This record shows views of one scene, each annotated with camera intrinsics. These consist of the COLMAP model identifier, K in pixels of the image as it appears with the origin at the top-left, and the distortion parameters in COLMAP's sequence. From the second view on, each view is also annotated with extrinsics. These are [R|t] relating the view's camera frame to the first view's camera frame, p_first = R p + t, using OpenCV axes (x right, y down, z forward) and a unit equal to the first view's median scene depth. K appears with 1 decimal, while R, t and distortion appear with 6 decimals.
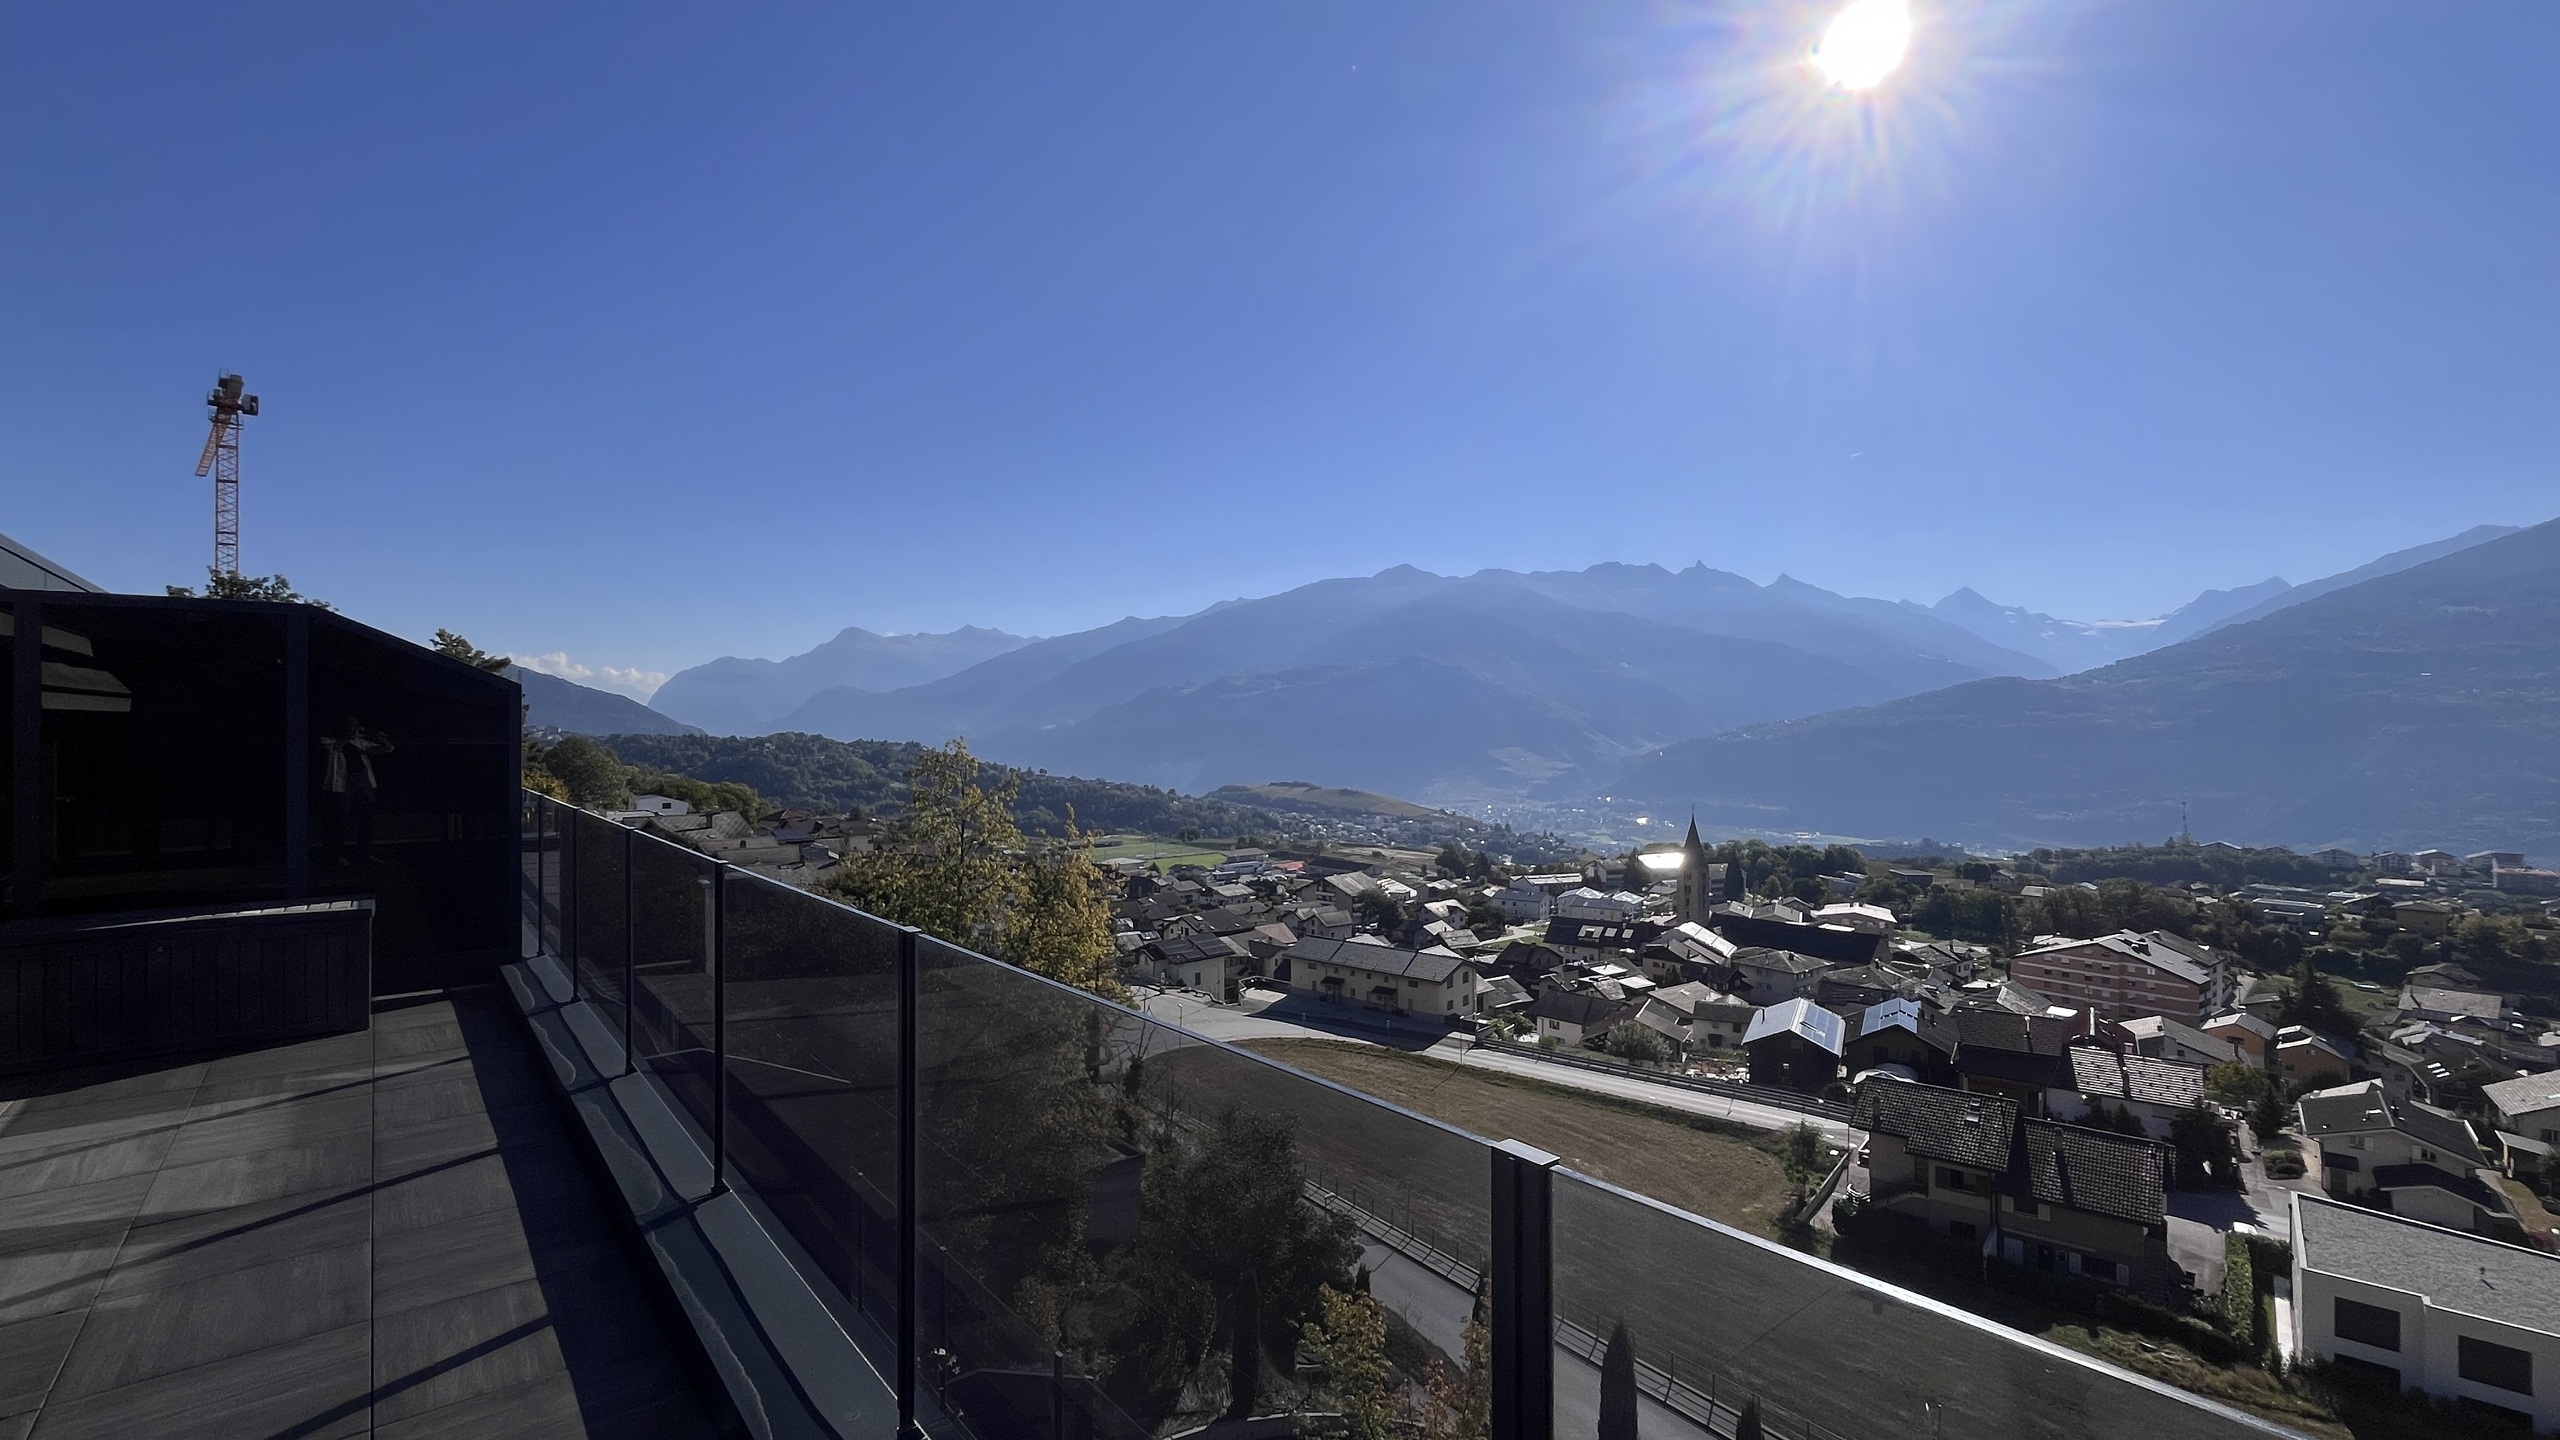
lens RADIAL K [[1107.6, 0, 1279.4], [0, 1107.6, 721.9], [0, 0, 1]] dist [-0.001967, 0.000268]
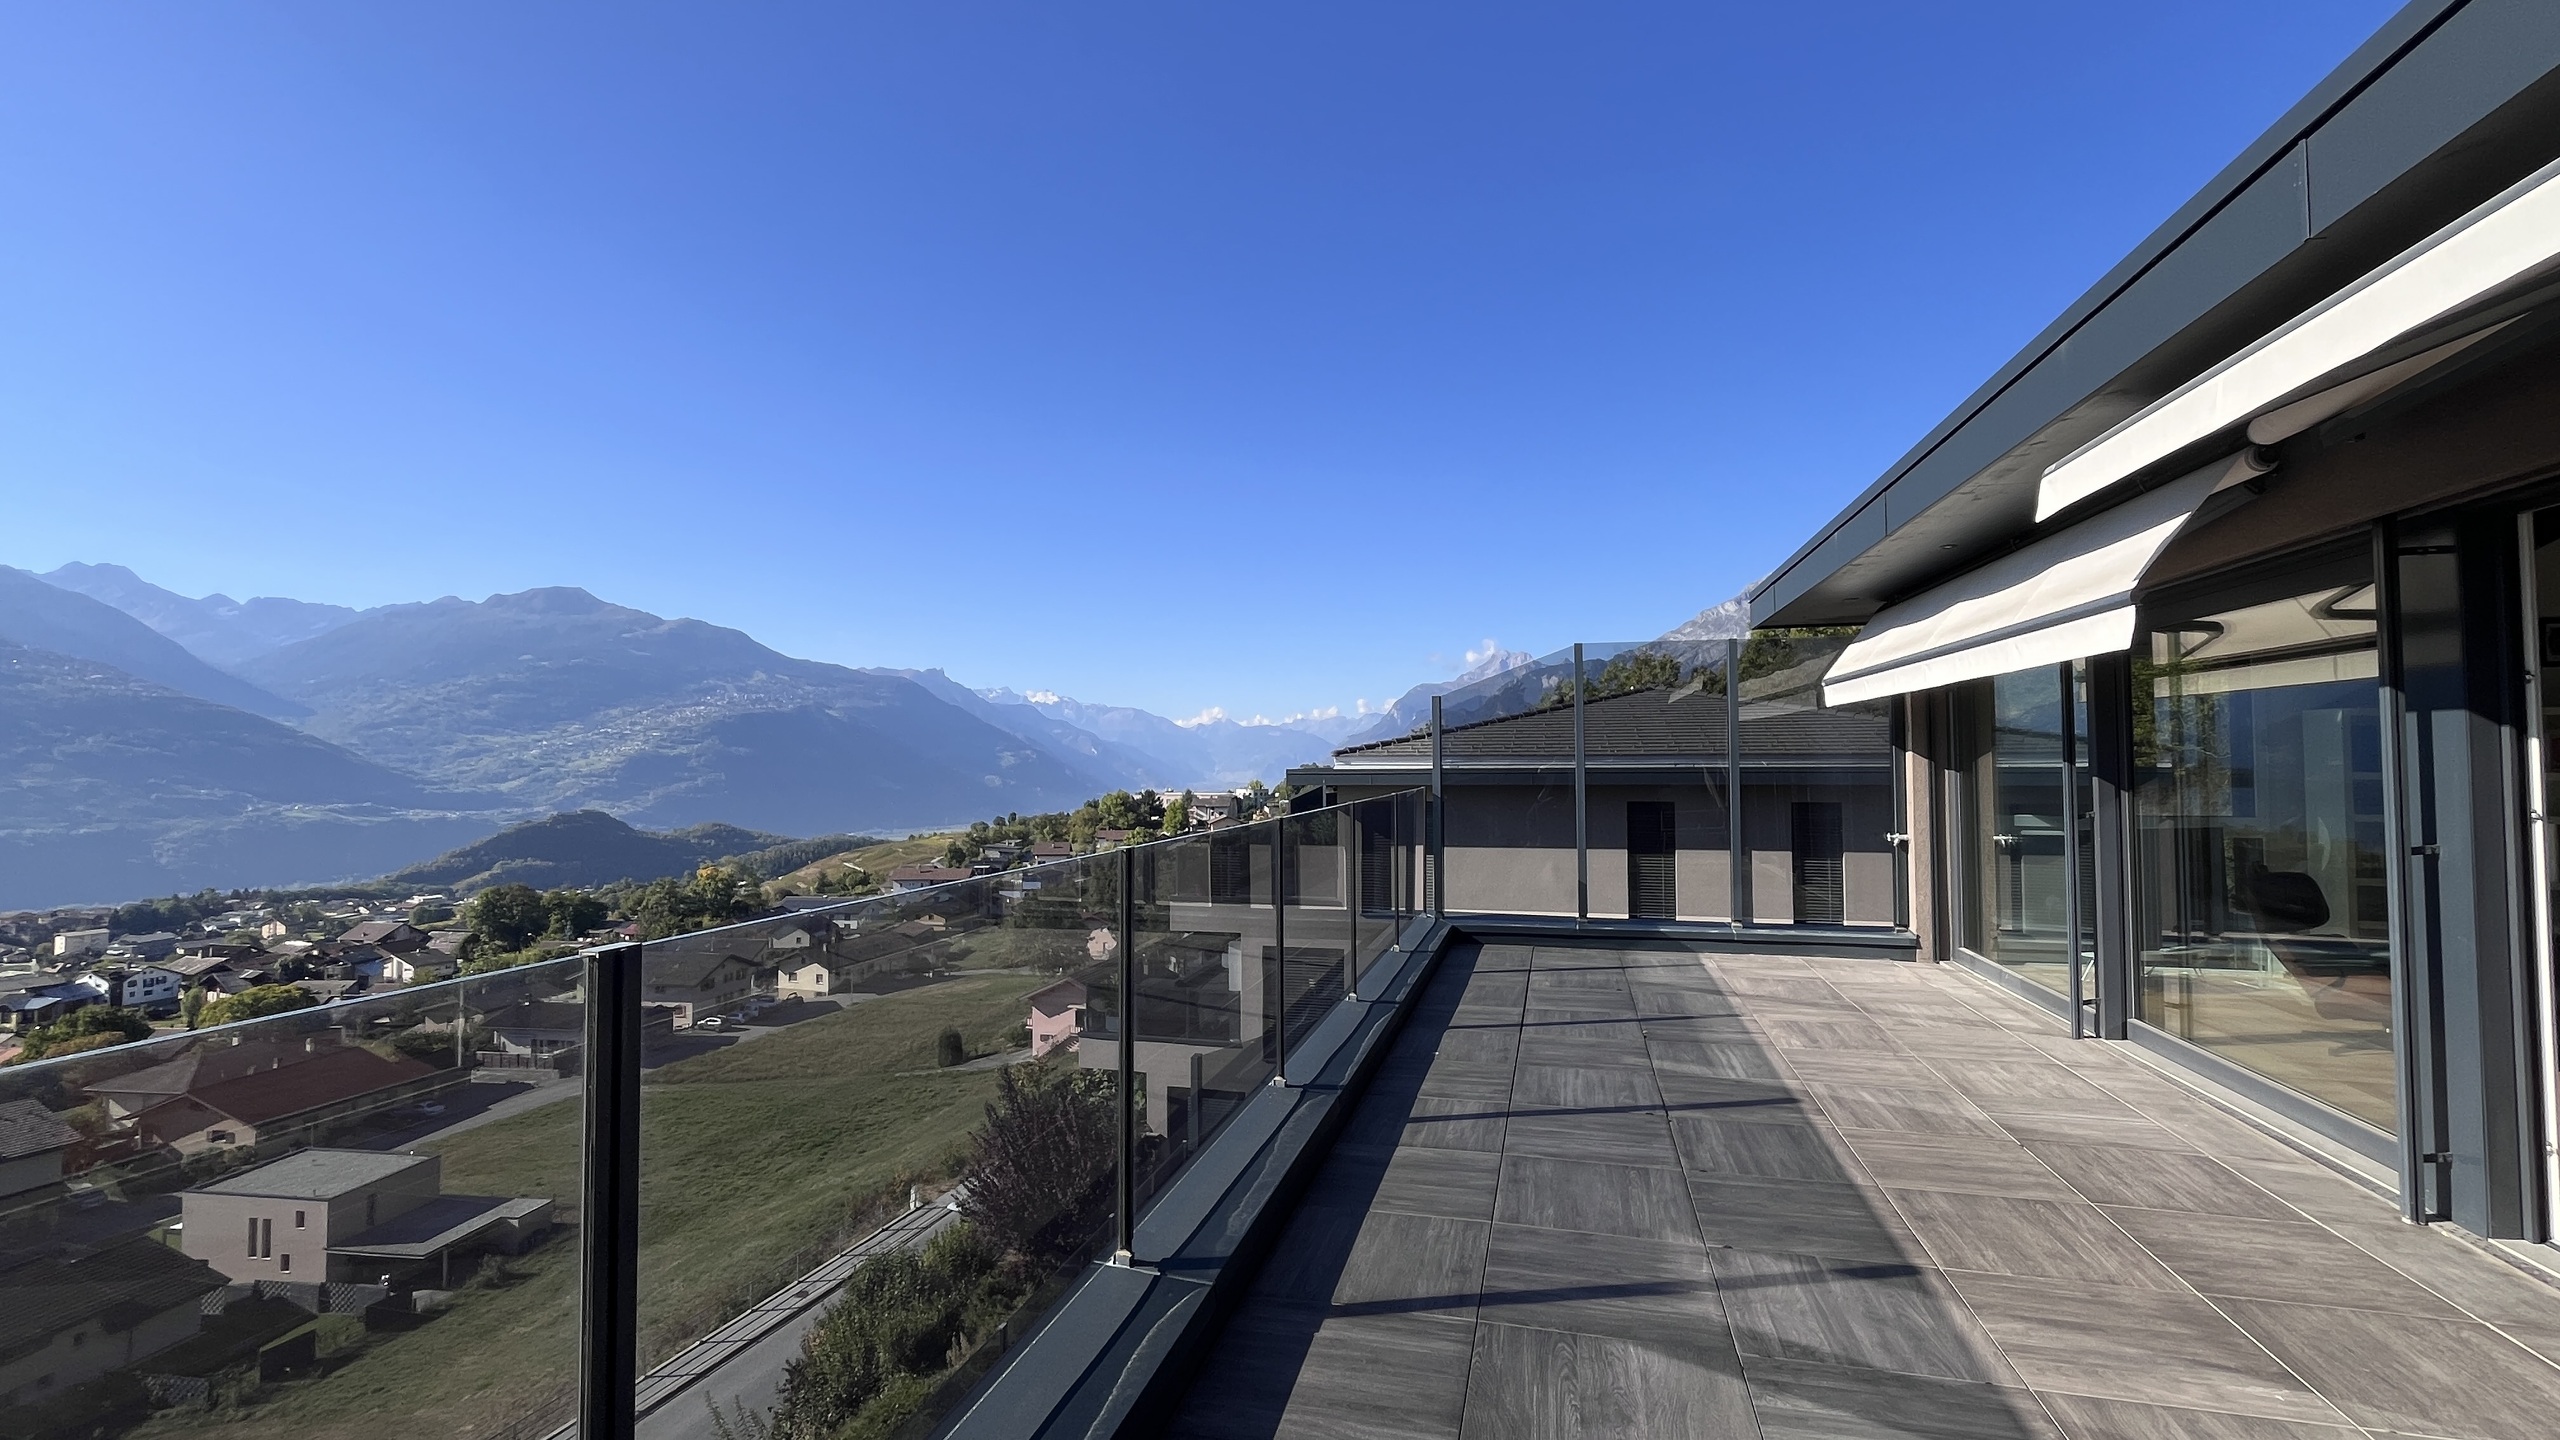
lens RADIAL K [[1107.6, 0, 1273.5], [0, 1107.6, 726.2], [0, 0, 1]] dist [-0.001967, 0.000268]
pose [[-0.589729, 0.031809, 0.806974, -1.648986], [0.000689, 0.999243, -0.038884, 0.081279], [-0.807601, -0.022375, -0.589305, 1.903646]]
